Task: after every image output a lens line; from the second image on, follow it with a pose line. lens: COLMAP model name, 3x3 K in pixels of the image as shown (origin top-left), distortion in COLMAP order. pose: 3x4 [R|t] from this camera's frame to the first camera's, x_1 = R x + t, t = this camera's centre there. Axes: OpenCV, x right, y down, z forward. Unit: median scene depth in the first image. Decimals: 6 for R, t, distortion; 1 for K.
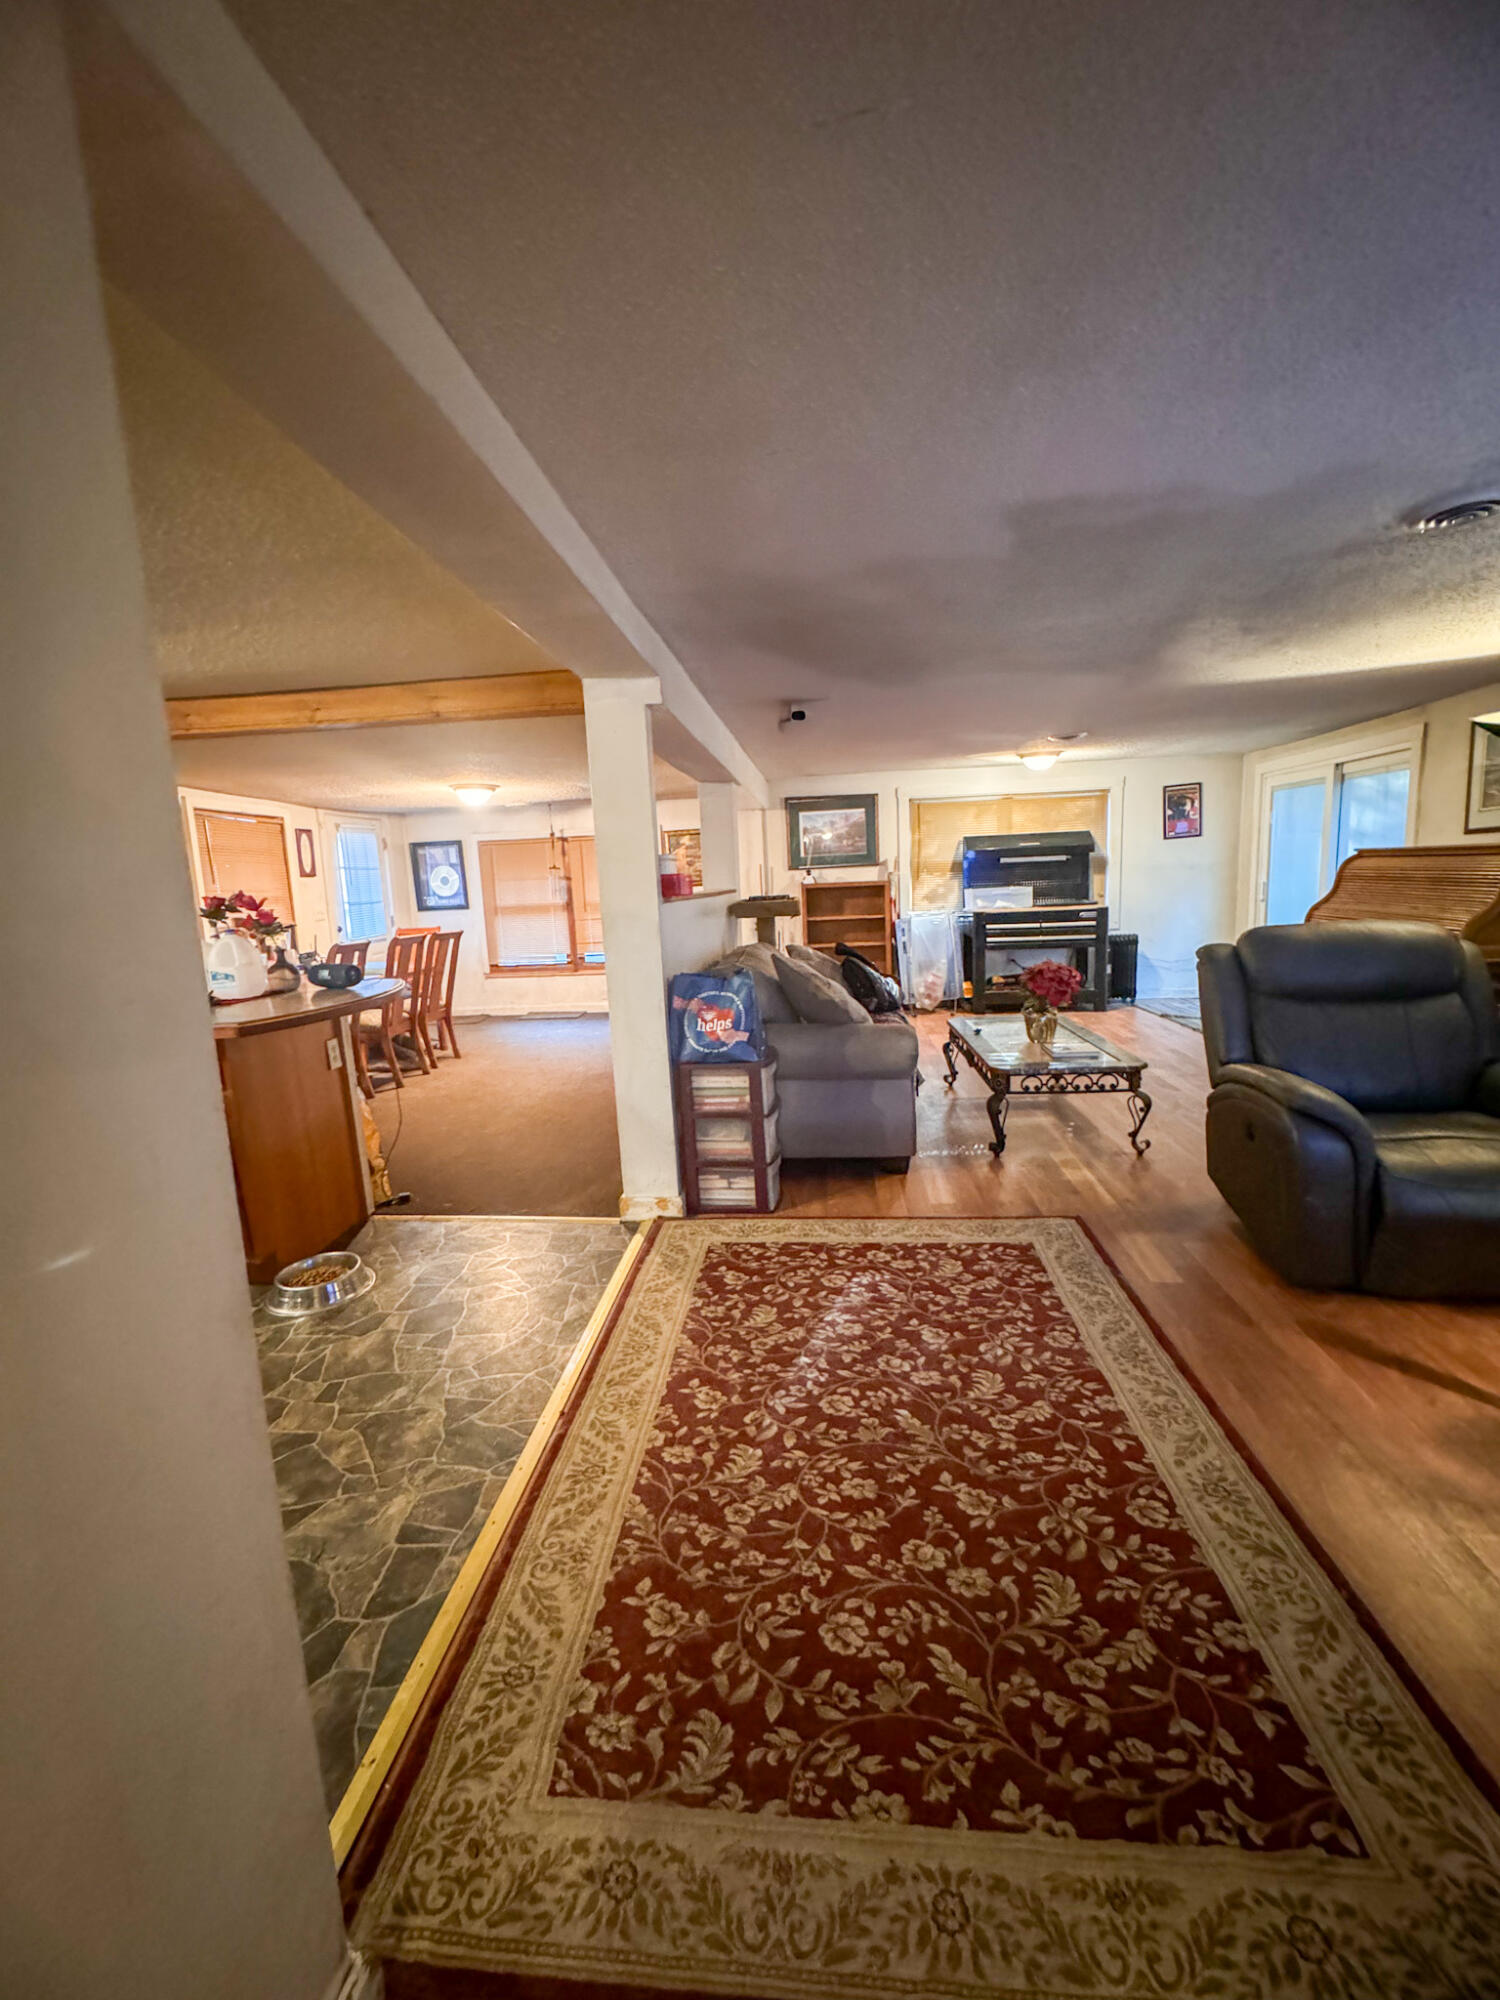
lens RADIAL K [[801.0, 0, 750.3], [0, 801.0, 997.2], [0, 0, 1]] dist [0.017463, 0.000056]
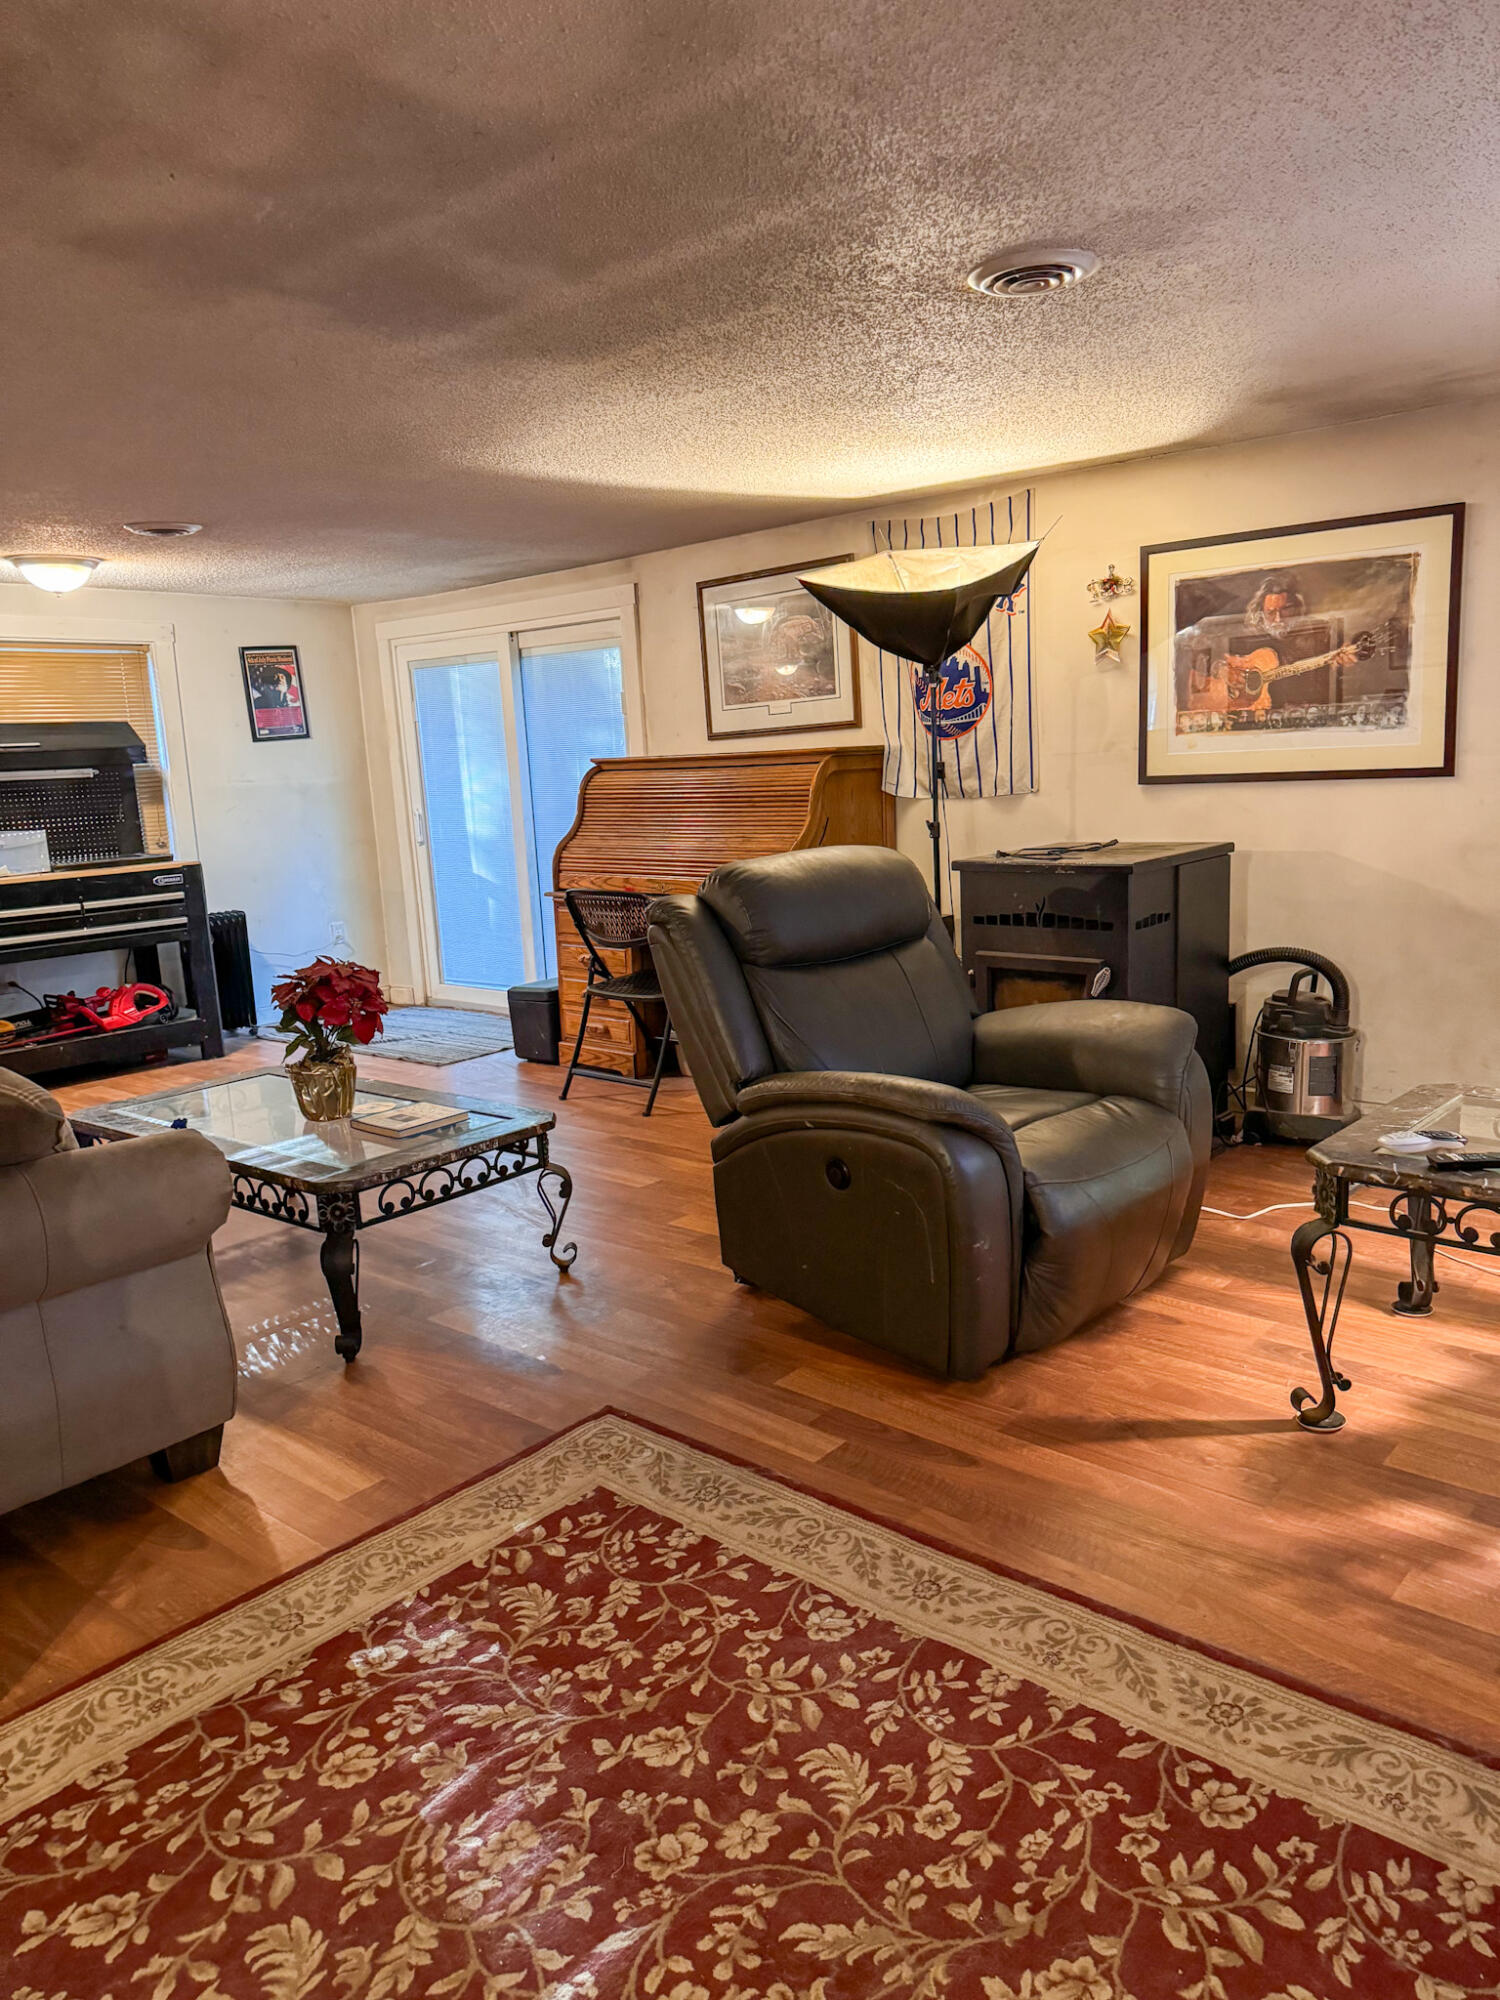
lens RADIAL K [[1425.5, 0, 751.3], [0, 1425.5, 1002.1], [0, 0, 1]] dist [0.026109, -0.024850]
pose [[0.584491, -0.123157, 0.801999, -0.297353], [0.144306, 0.988434, 0.046618, -0.030224], [-0.798465, 0.088486, 0.595503, 0.361899]]
